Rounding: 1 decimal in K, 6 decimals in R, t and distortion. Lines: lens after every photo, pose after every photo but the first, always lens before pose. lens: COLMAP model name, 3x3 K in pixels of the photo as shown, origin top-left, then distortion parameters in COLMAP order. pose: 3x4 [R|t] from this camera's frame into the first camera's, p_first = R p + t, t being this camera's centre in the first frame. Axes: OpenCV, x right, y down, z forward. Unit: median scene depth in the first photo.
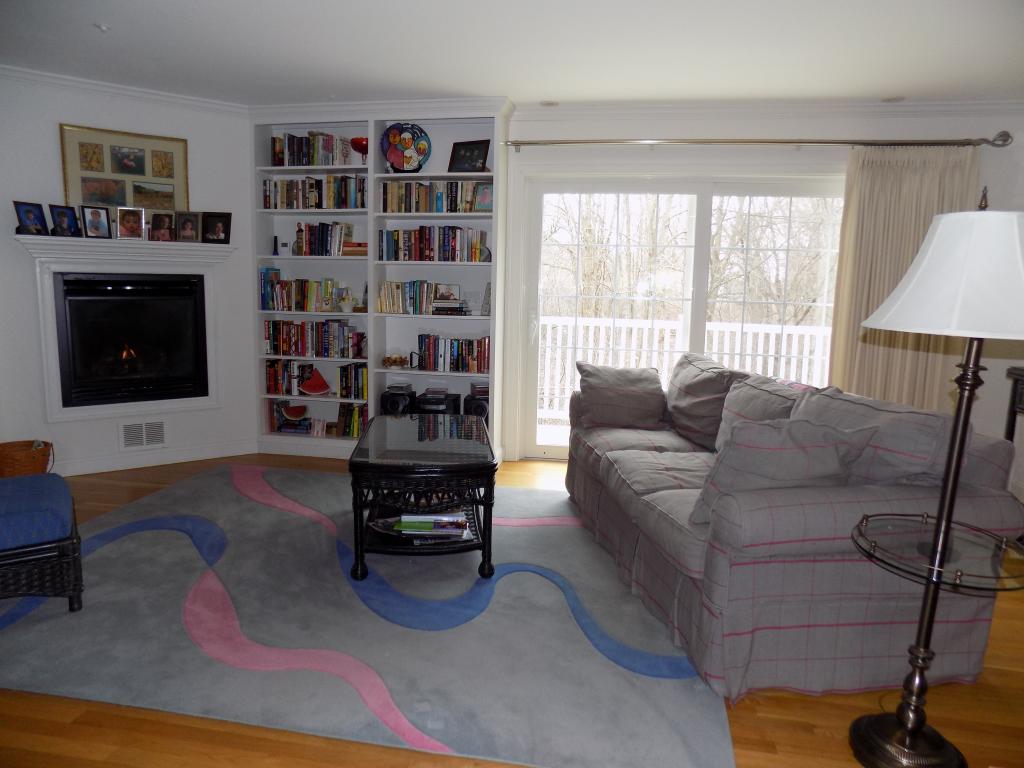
lens RADIAL K [[686.1, 0, 512.0], [0, 686.1, 384.0], [0, 0, 1]] dist [-0.067660, 0.001521]
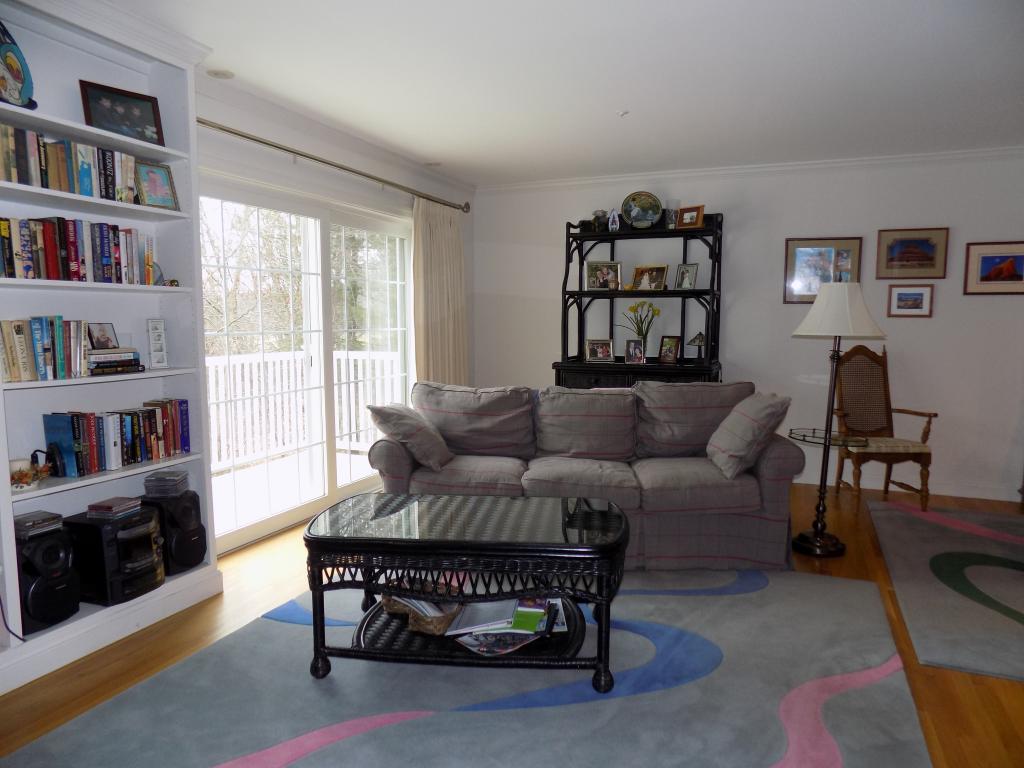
lens RADIAL K [[686.1, 0, 512.0], [0, 686.1, 384.0], [0, 0, 1]] dist [-0.067660, 0.001521]
pose [[0.133752, -0.118884, 0.983858, -0.621457], [0.121428, 0.987264, 0.102788, -0.110717], [-0.983548, 0.105719, 0.146484, 0.583795]]
